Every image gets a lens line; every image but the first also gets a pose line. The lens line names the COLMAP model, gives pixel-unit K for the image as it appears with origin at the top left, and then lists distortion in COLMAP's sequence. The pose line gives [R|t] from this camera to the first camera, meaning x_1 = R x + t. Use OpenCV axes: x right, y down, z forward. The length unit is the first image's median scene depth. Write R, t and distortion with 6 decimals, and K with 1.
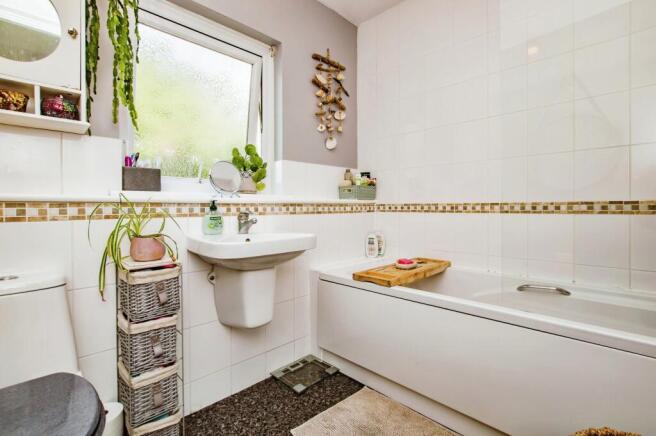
lens RADIAL K [[305.8, 0, 328.2], [0, 305.8, 208.9], [0, 0, 1]] dist [-0.000276, -0.000113]
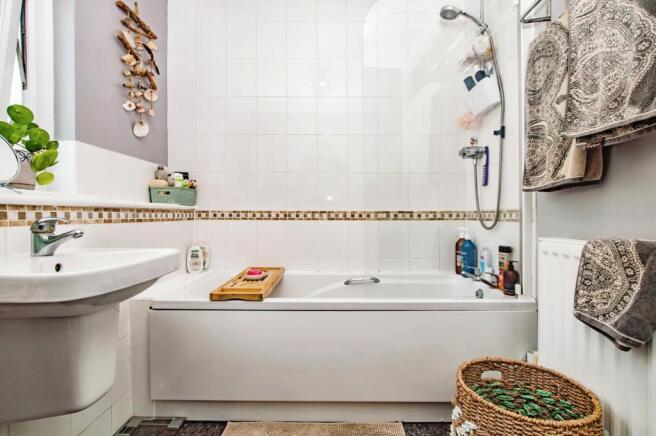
lens RADIAL K [[311.3, 0, 328.0], [0, 311.3, 218.0], [0, 0, 1]] dist [-0.000344, 0.000118]
pose [[0.716705, 0.000743, 0.697376, -0.228273], [-0.002952, 0.999994, 0.001969, 0.003182], [-0.697370, -0.003470, 0.716702, 0.142479]]
